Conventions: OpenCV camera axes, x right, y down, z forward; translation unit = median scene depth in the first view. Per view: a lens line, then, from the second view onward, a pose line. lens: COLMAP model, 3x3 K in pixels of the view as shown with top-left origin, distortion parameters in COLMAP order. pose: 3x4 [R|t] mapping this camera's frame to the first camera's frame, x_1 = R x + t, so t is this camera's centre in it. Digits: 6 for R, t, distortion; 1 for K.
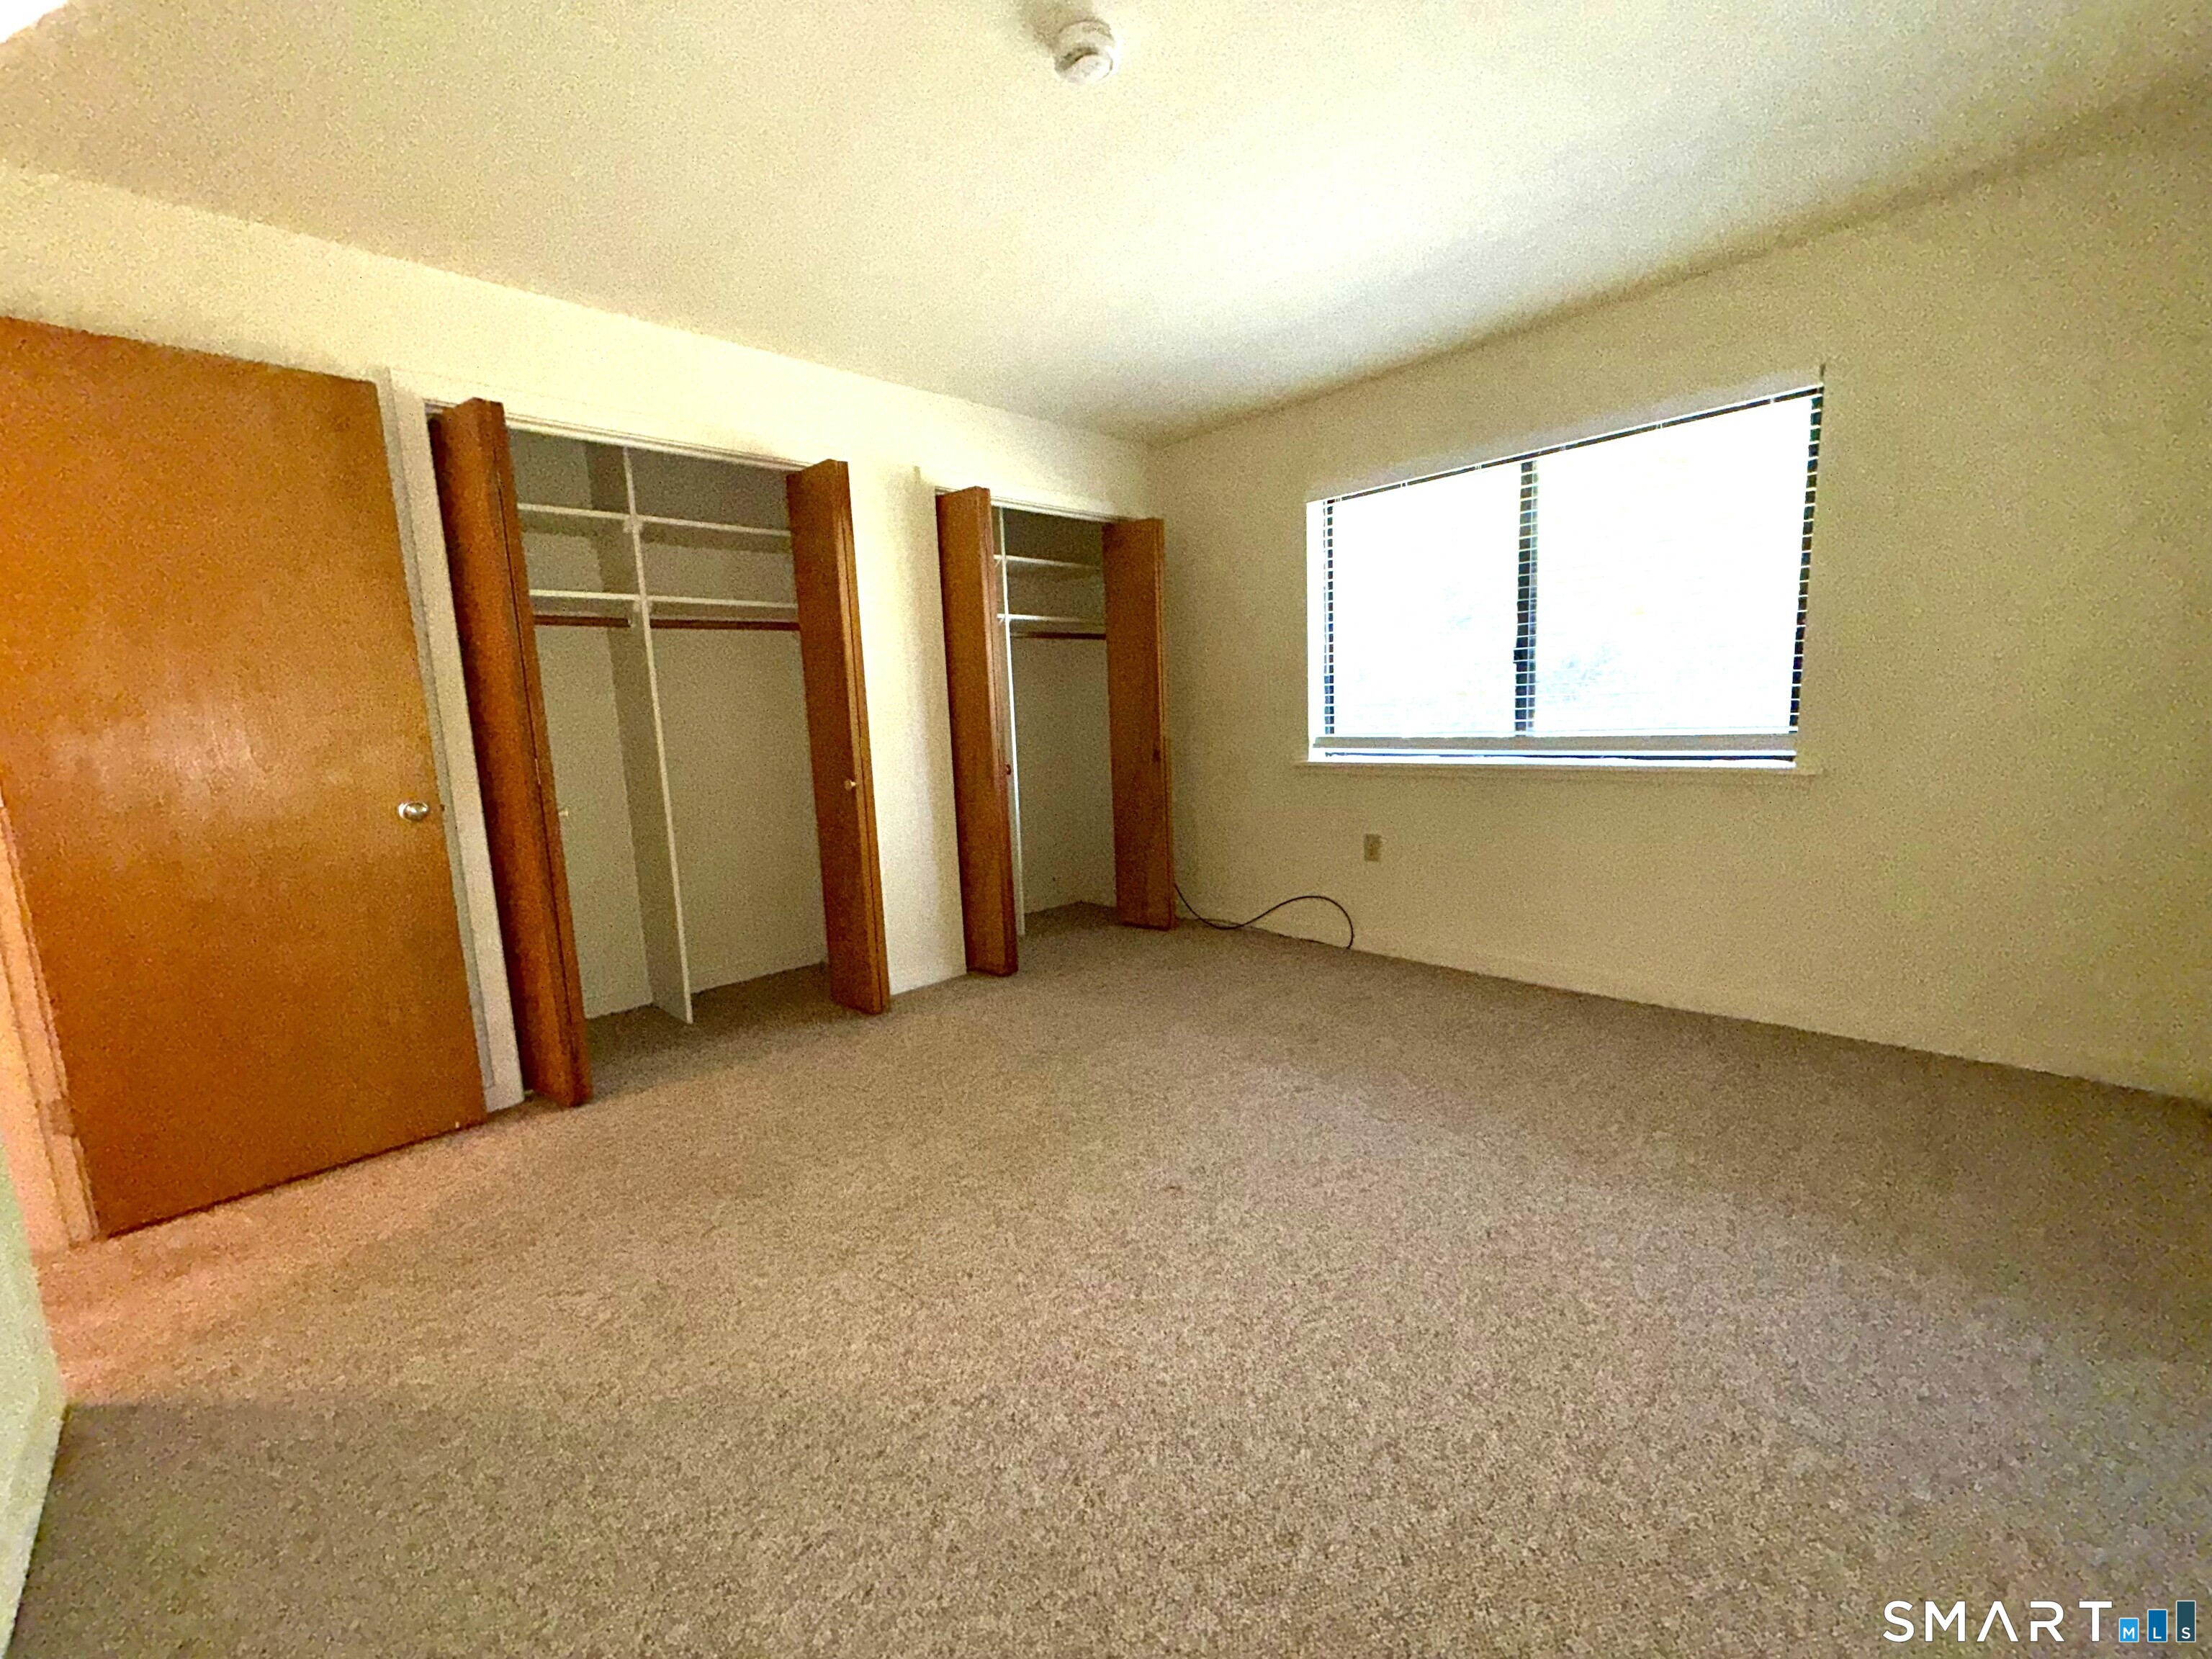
lens RADIAL K [[890.6, 0, 1094.9], [0, 890.6, 838.6], [0, 0, 1]] dist [-0.000532, 0.000128]
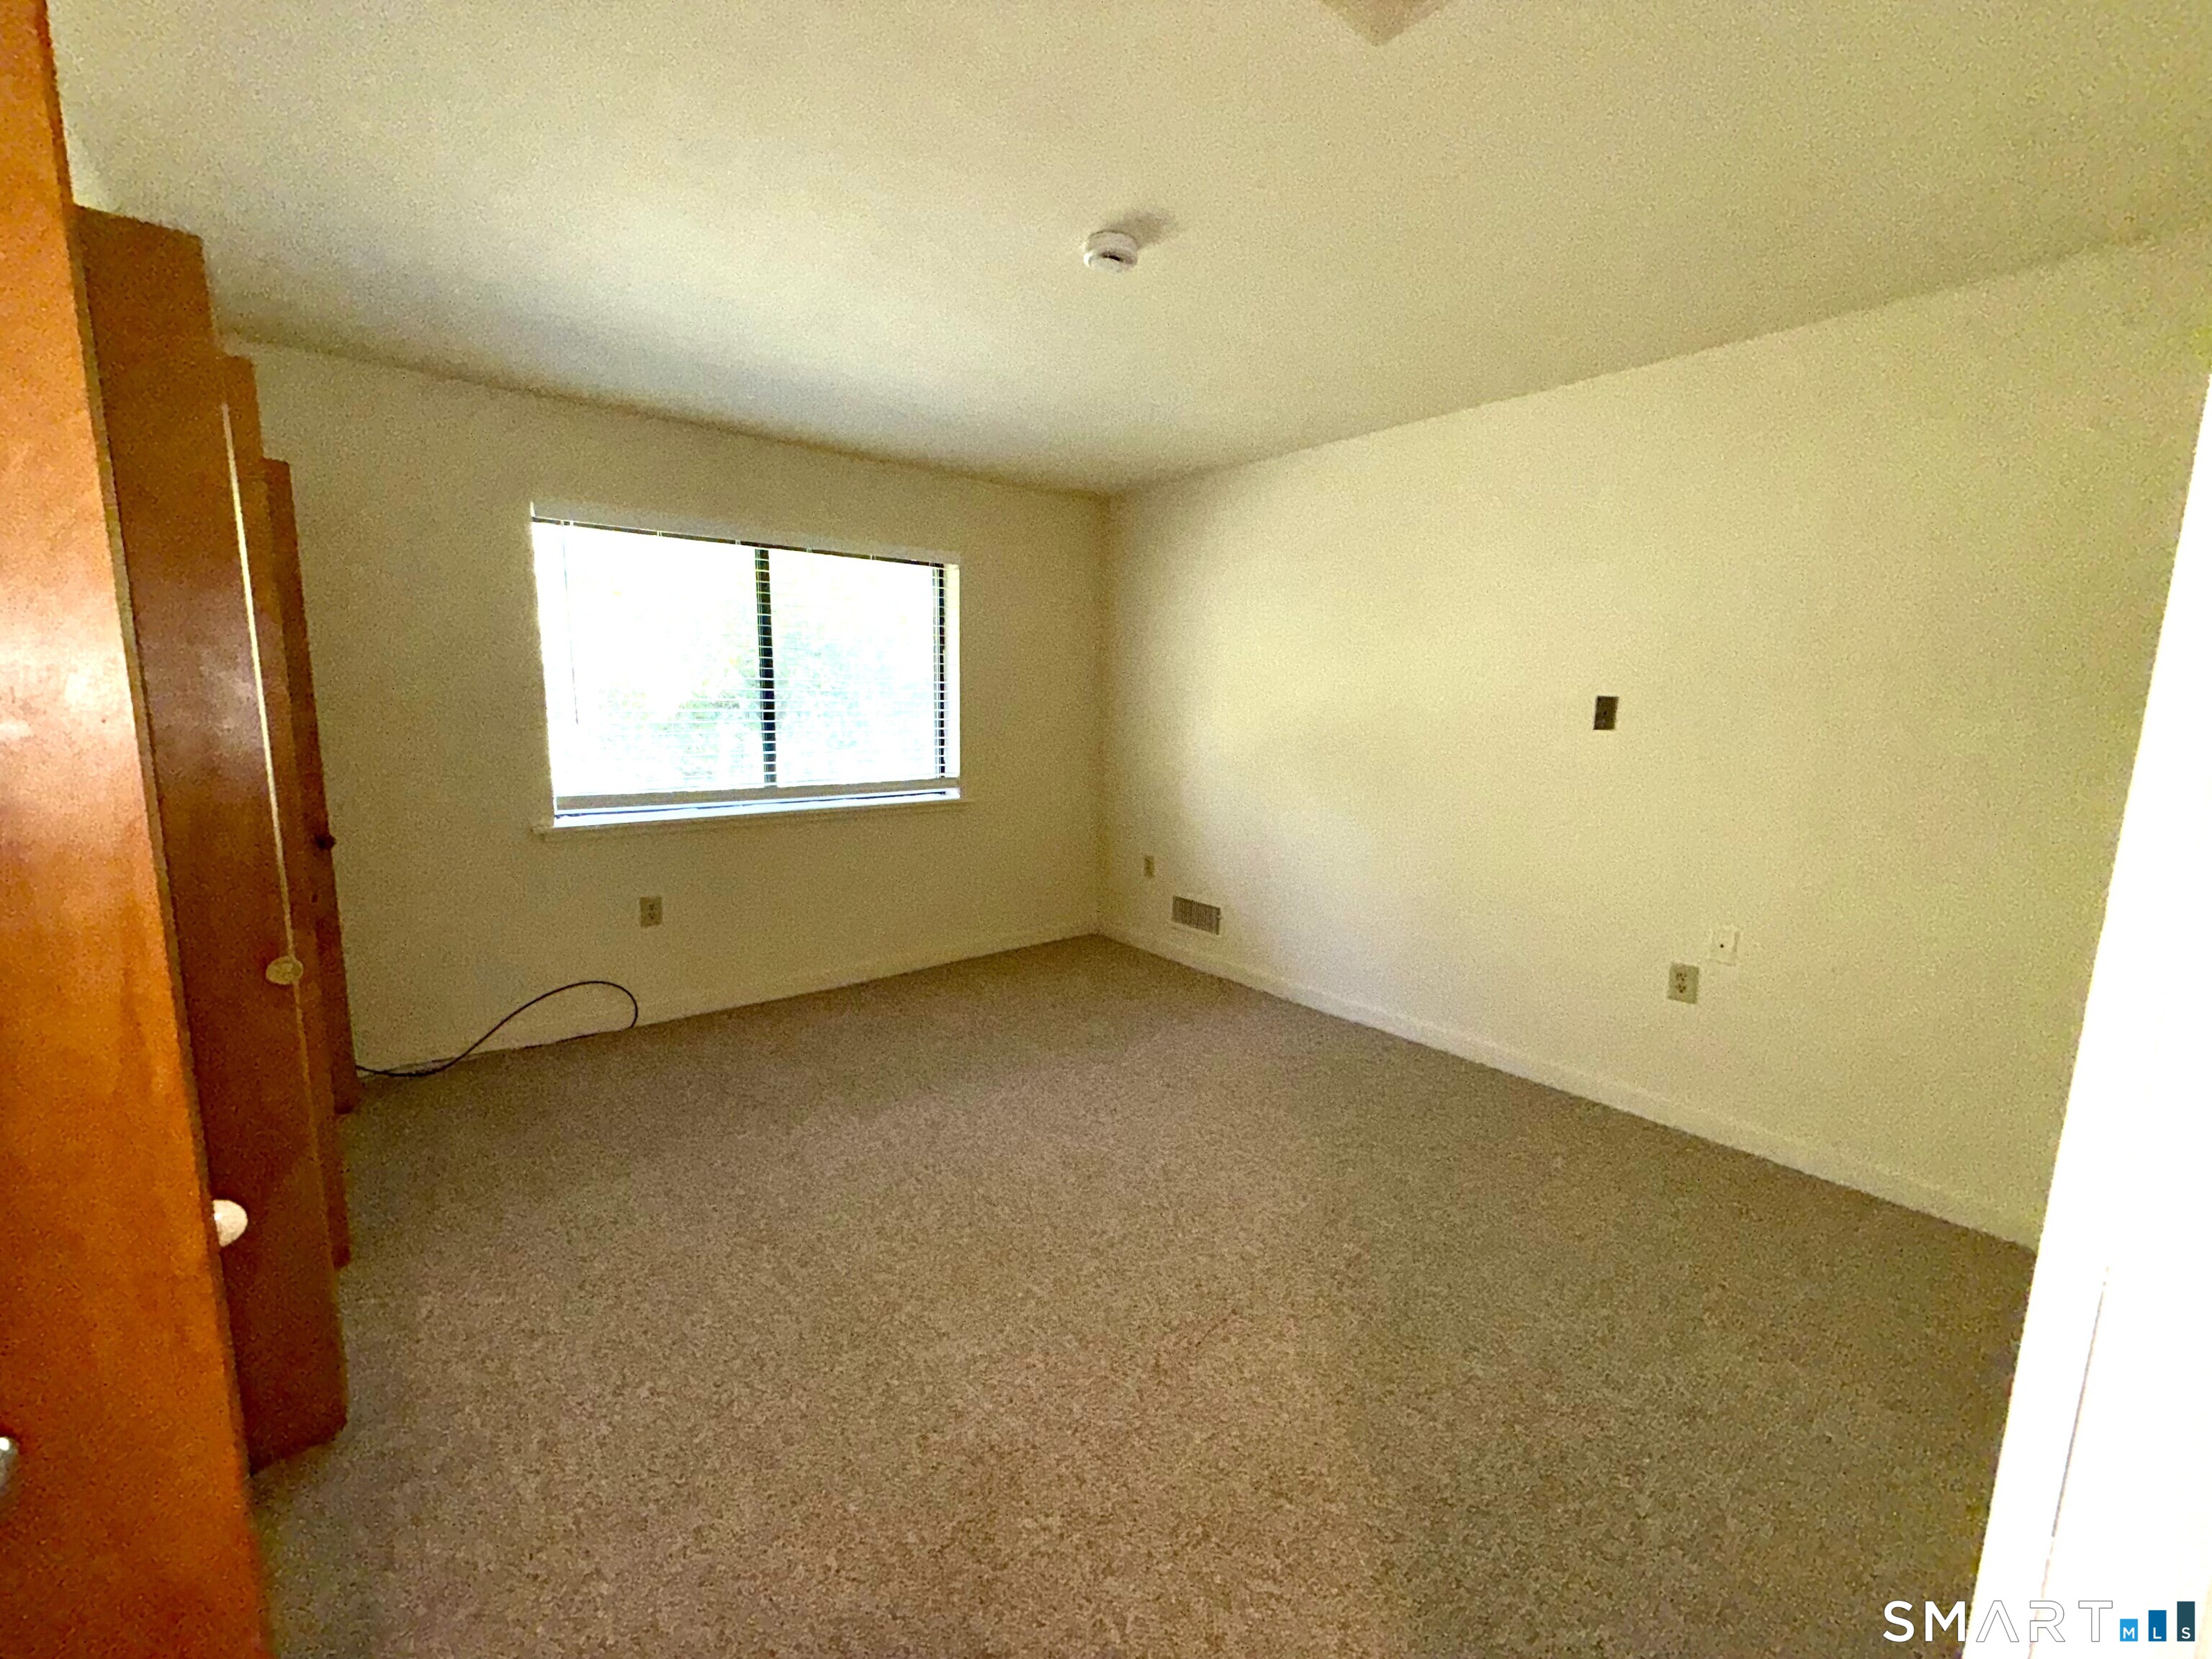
lens RADIAL K [[890.6, 0, 1095.4], [0, 890.6, 833.6], [0, 0, 1]] dist [-0.000532, 0.000128]
pose [[0.077577, -0.108468, 0.991068, -0.684725], [0.128701, 0.986836, 0.097930, -0.122141], [-0.988644, 0.119954, 0.090516, 0.531716]]
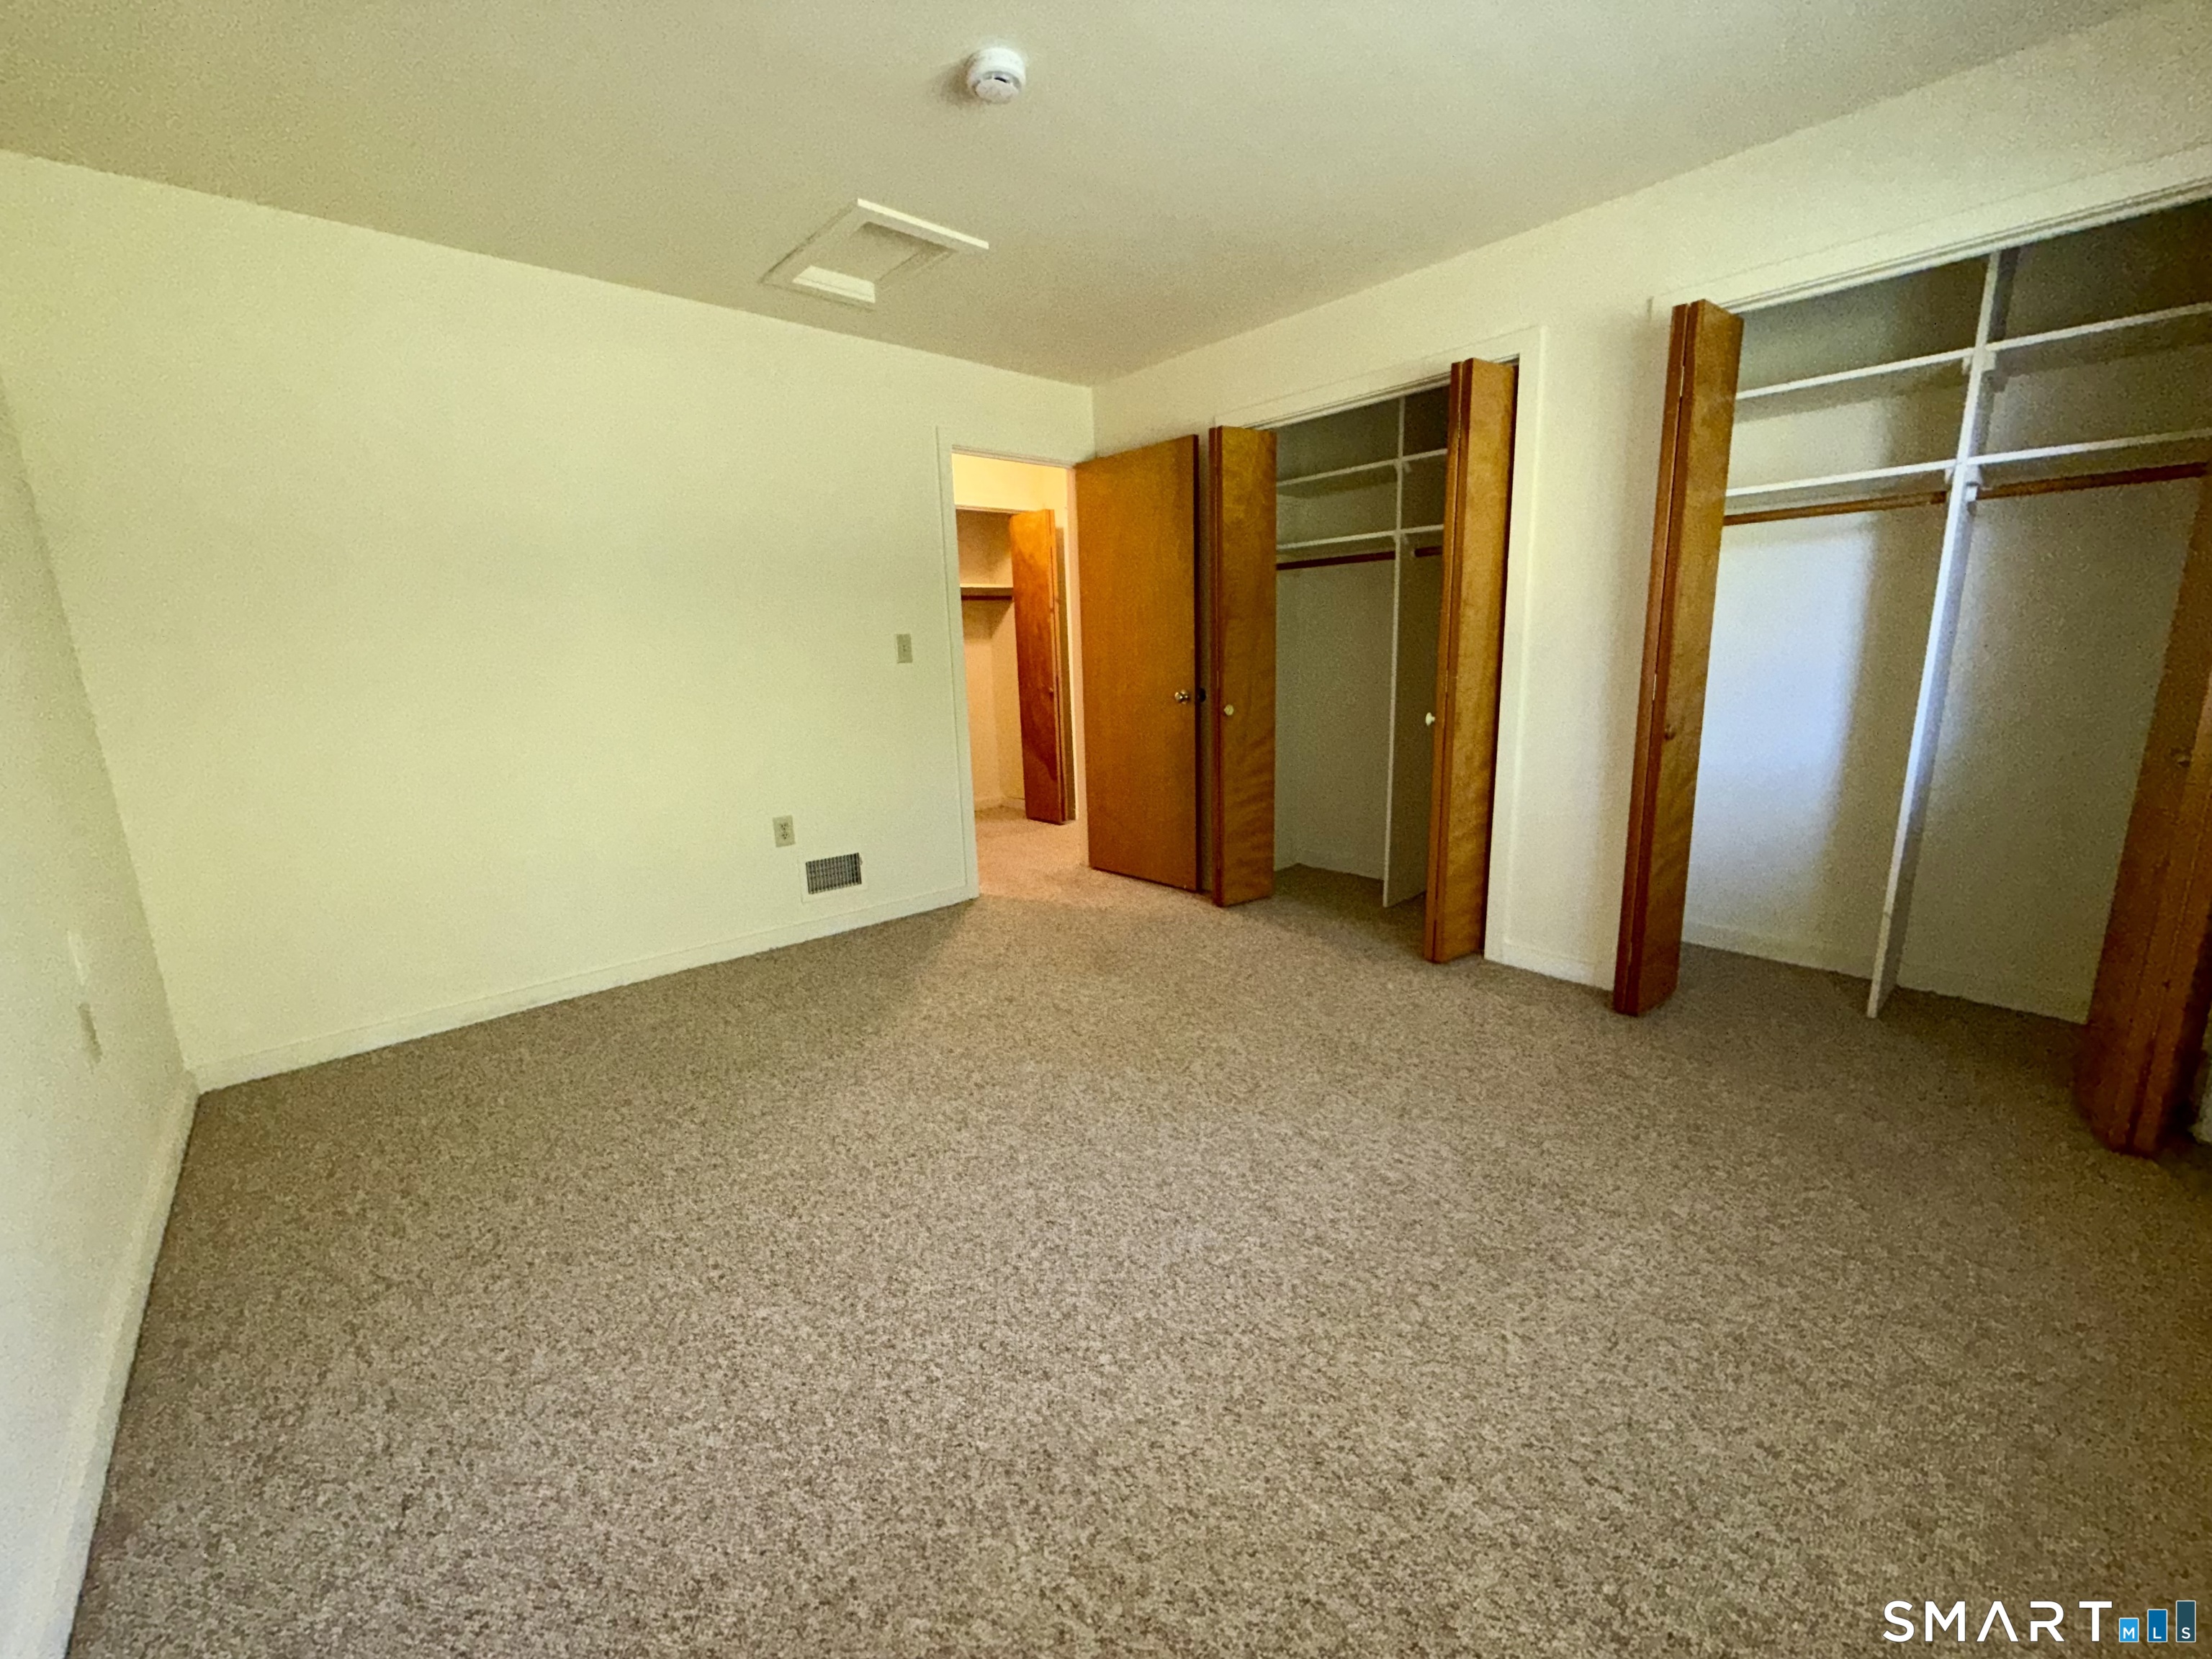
lens RADIAL K [[890.6, 0, 1101.5], [0, 890.6, 824.0], [0, 0, 1]] dist [-0.000532, 0.000128]
pose [[-0.056635, 0.232740, -0.970889, 0.680710], [-0.123418, 0.963359, 0.238134, -0.130372], [0.990737, 0.133312, -0.025836, 0.679370]]
